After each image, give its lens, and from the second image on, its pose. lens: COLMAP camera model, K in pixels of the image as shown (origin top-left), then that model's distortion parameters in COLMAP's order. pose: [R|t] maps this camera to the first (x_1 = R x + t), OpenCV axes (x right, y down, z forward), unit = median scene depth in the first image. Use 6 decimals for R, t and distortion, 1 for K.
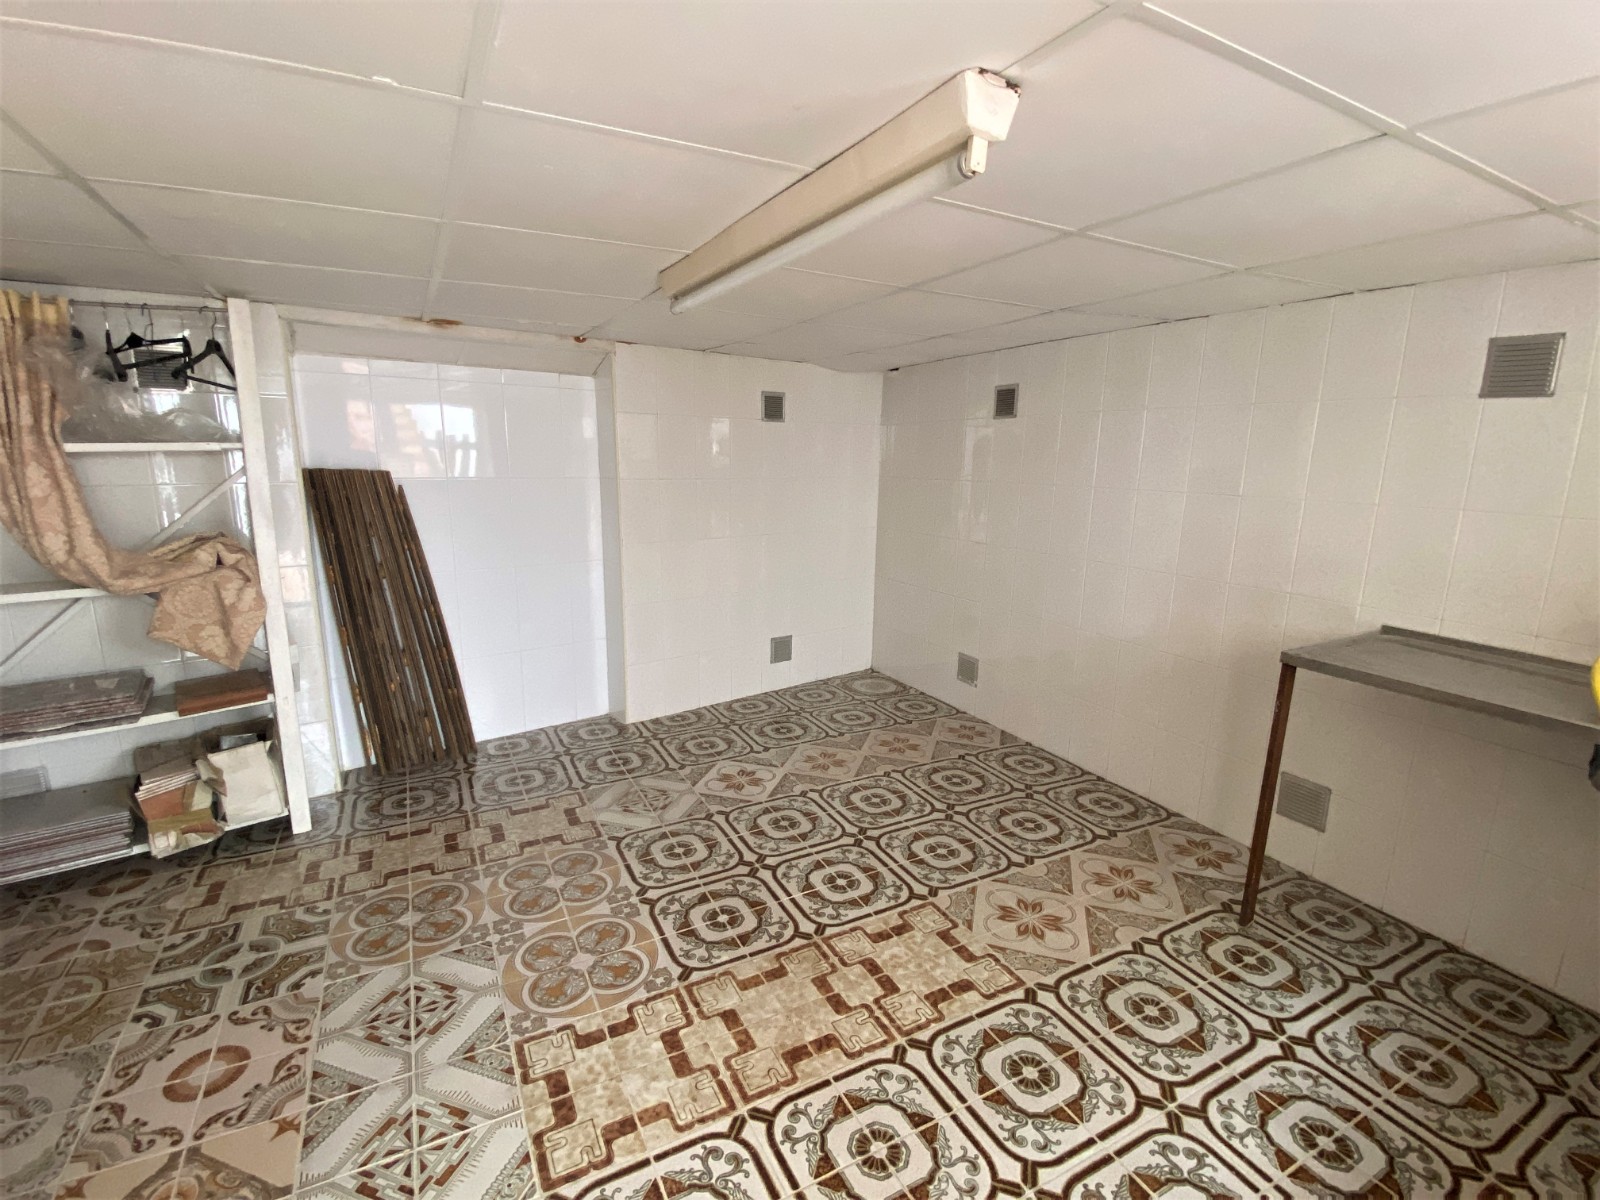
lens RADIAL K [[726.7, 0, 803.5], [0, 726.7, 595.8], [0, 0, 1]] dist [0.007506, -0.009830]
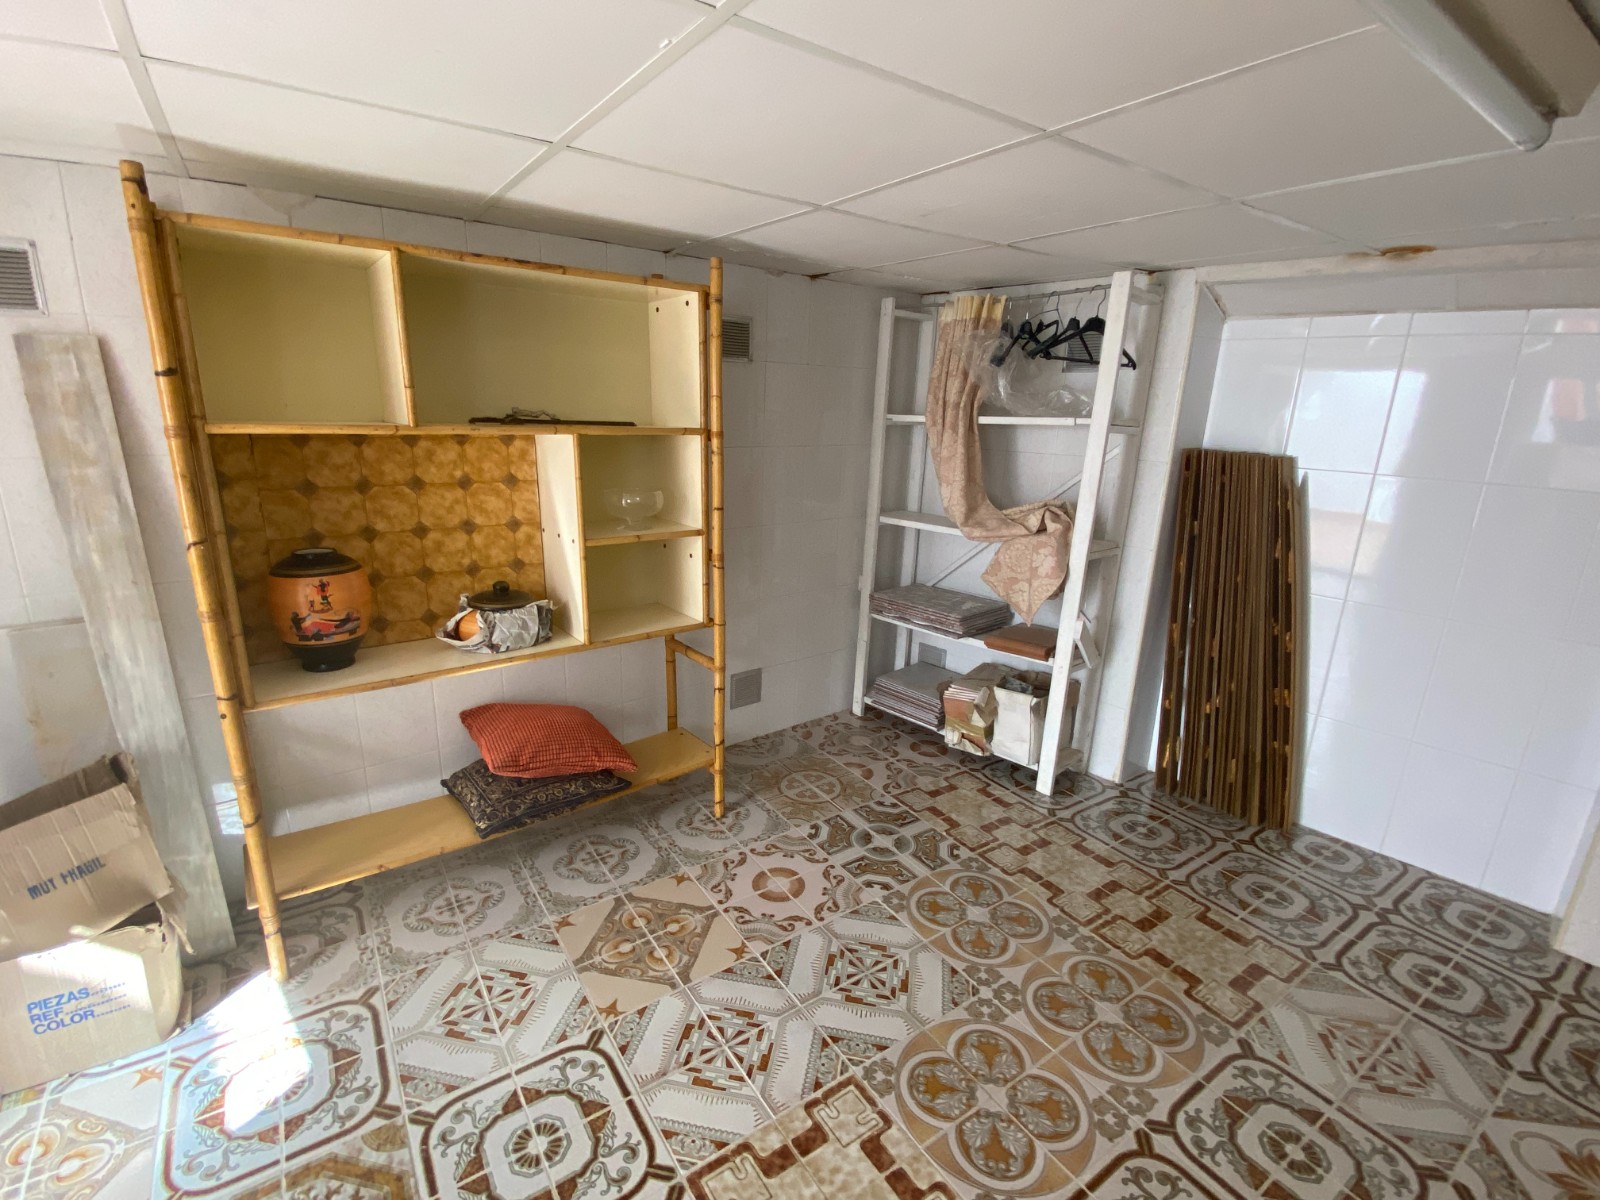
lens RADIAL K [[726.7, 0, 793.2], [0, 726.7, 605.6], [0, 0, 1]] dist [0.007506, -0.009830]
pose [[0.107786, 0.270344, -0.956711, 0.254367], [-0.221160, 0.944725, 0.242040, -0.128113], [0.969263, 0.185497, 0.161617, 0.517546]]
